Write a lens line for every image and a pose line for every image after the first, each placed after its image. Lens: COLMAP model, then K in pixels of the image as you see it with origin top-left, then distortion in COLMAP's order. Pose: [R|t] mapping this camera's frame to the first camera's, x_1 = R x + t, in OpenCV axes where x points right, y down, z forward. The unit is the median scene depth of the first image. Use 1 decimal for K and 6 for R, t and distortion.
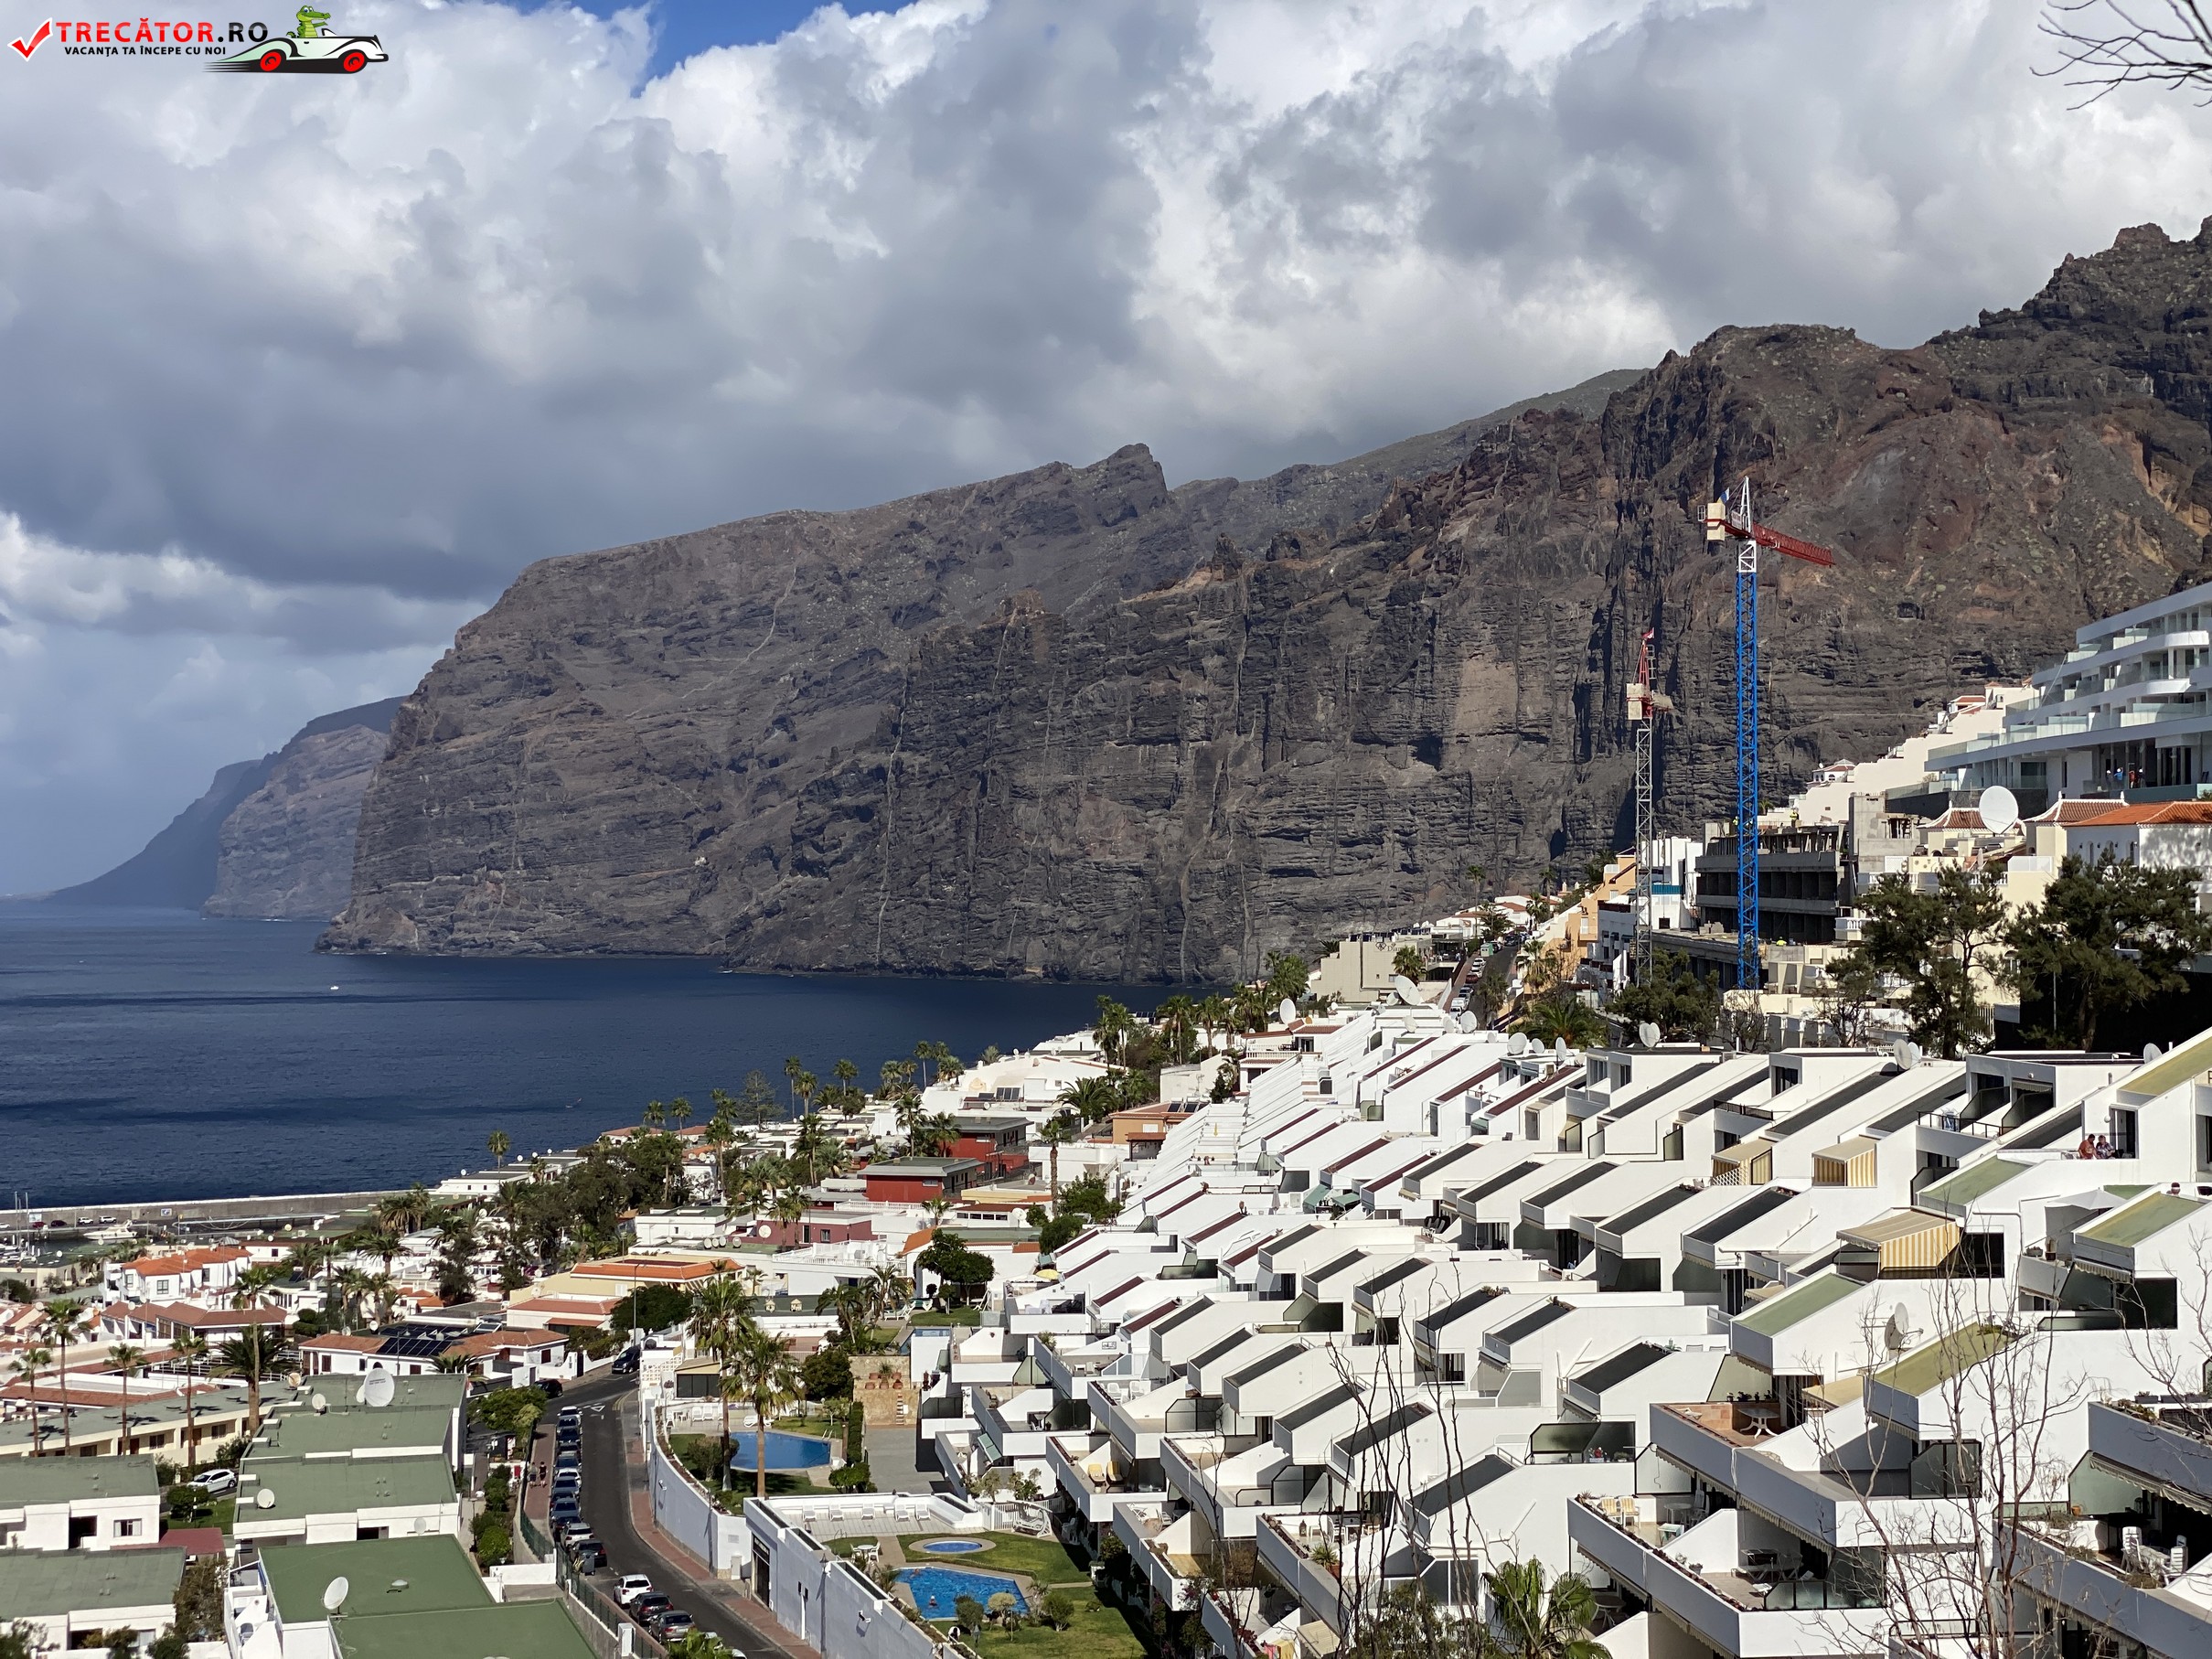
lens RADIAL K [[3304.3, 0, 1135.2], [0, 3304.3, 794.8], [0, 0, 1]] dist [0.146819, -0.209393]
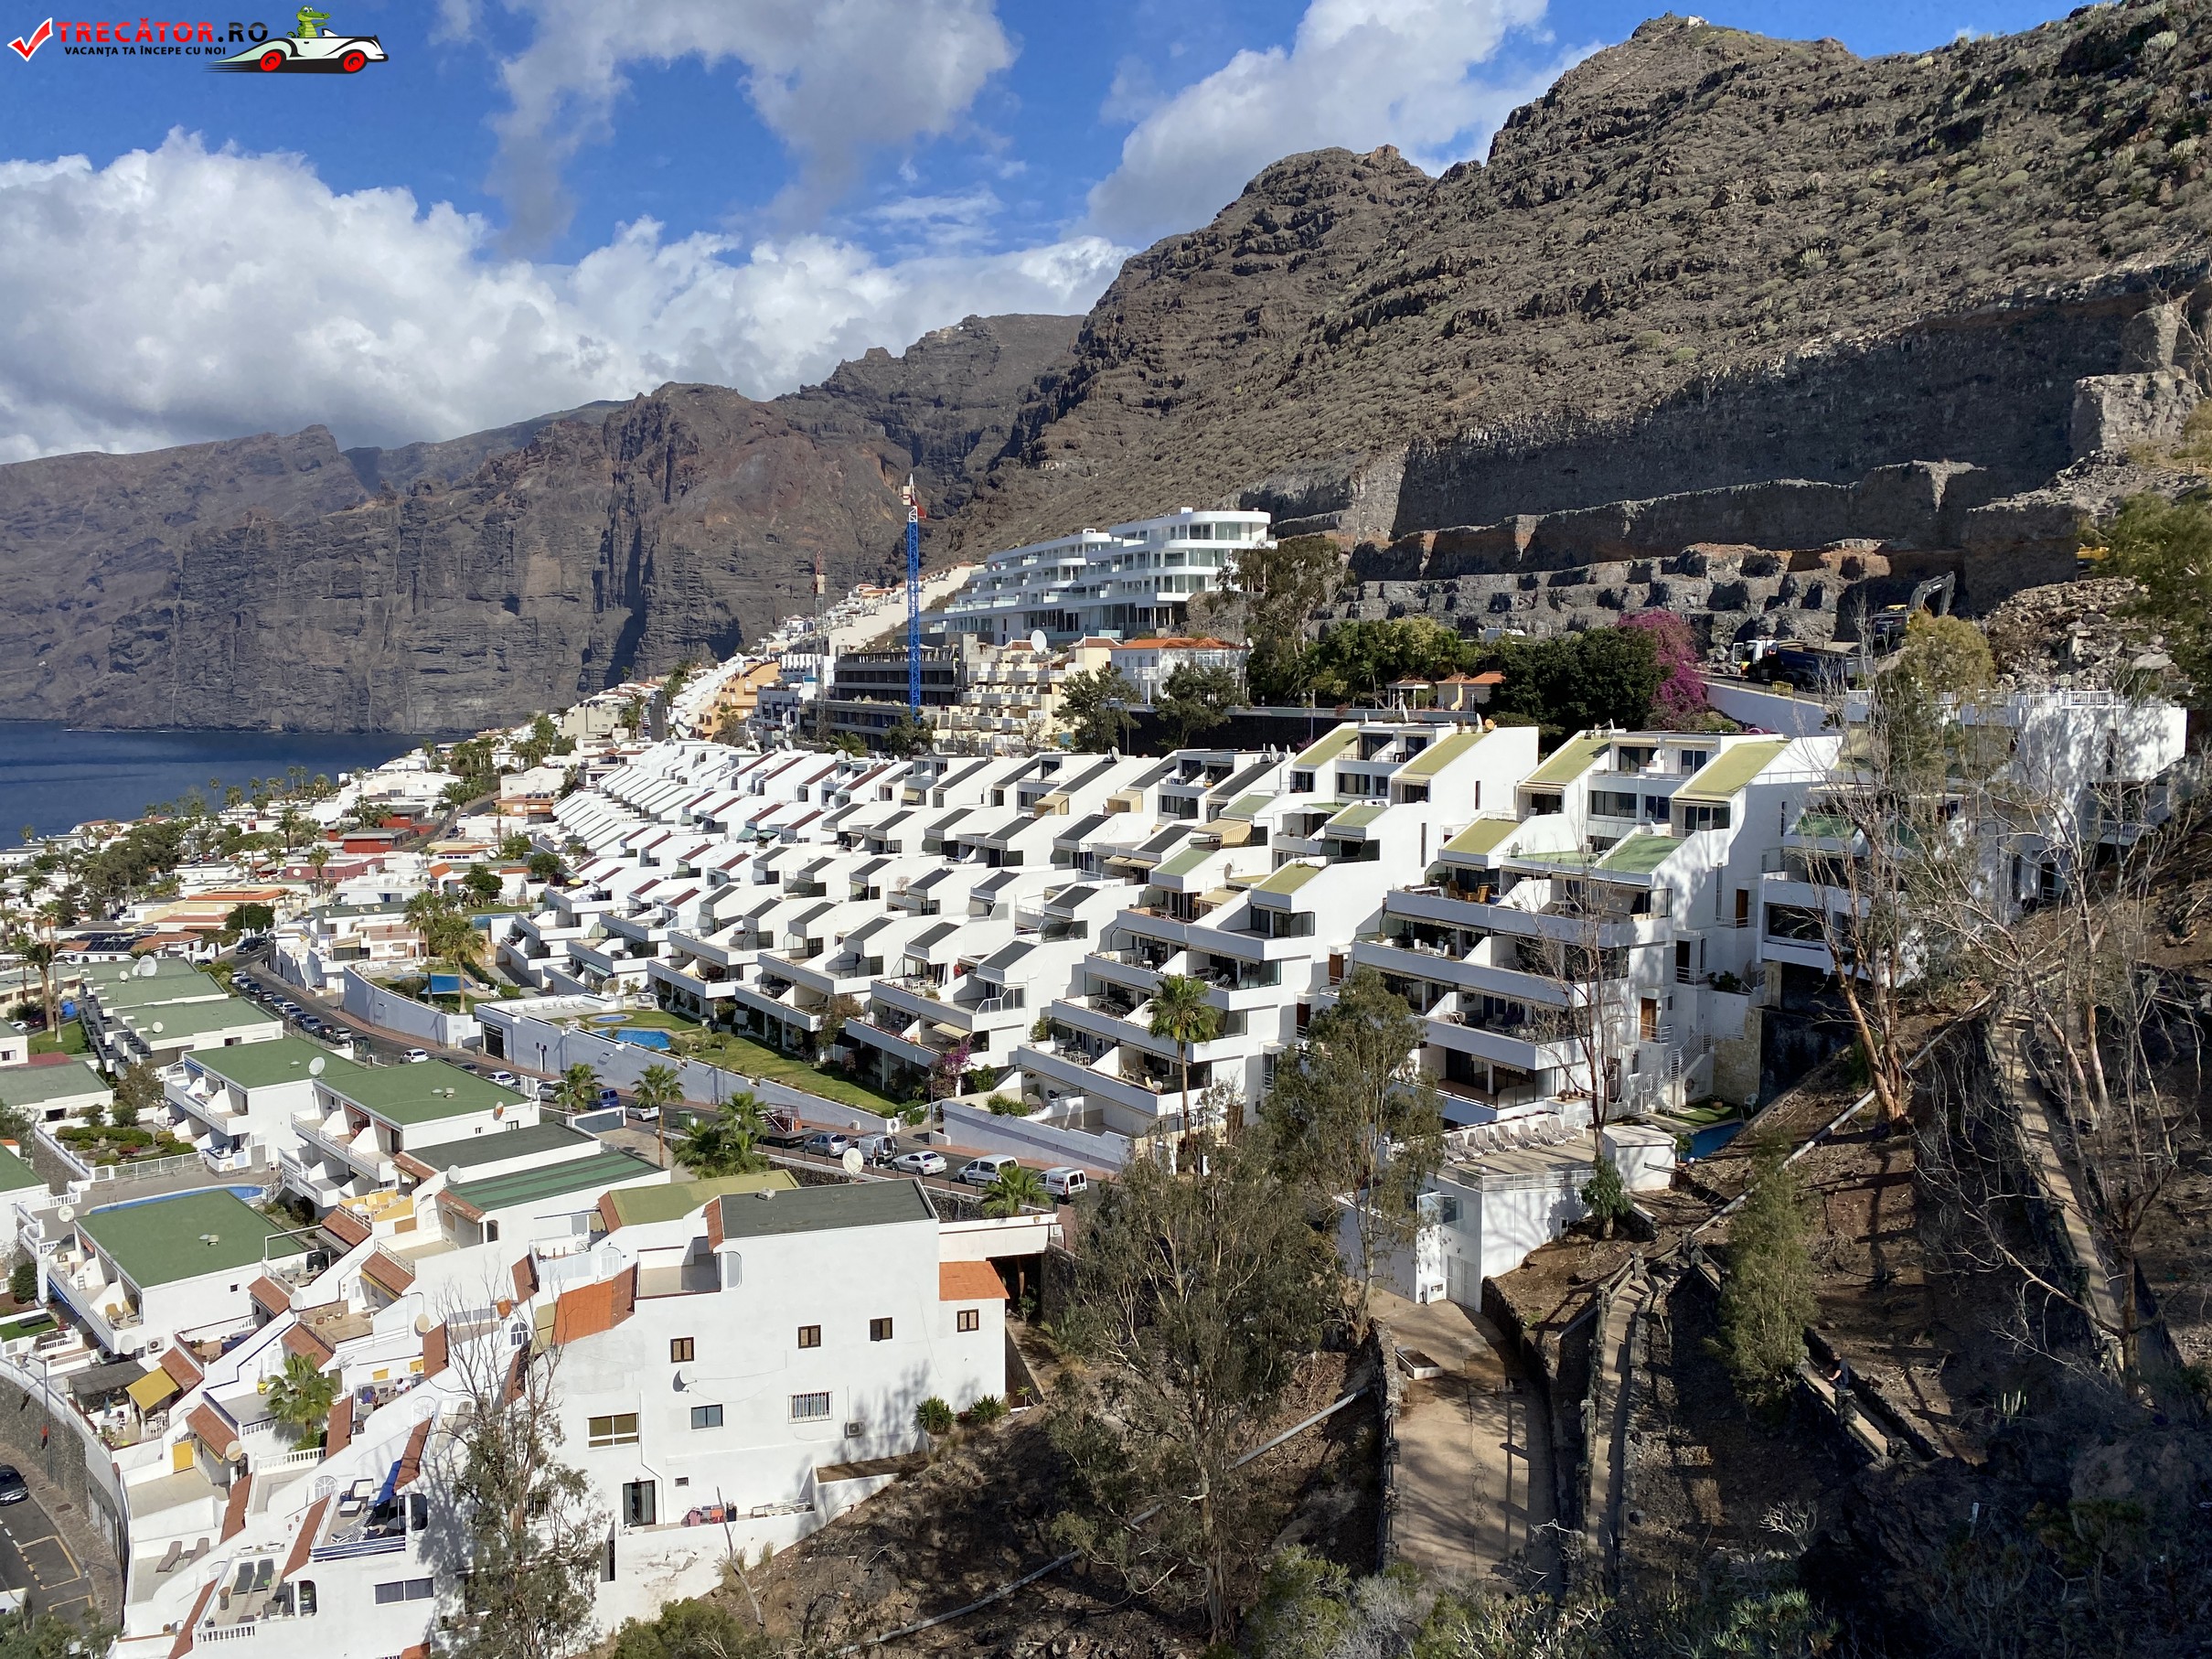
lens RADIAL K [[1688.3, 0, 1089.7], [0, 1688.3, 812.1], [0, 0, 1]] dist [0.038153, -0.028901]
pose [[0.909381, -0.035211, 0.414470, -0.123827], [-0.009007, 0.994510, 0.104250, 0.000913], [-0.415866, -0.098536, 0.904072, 0.003388]]
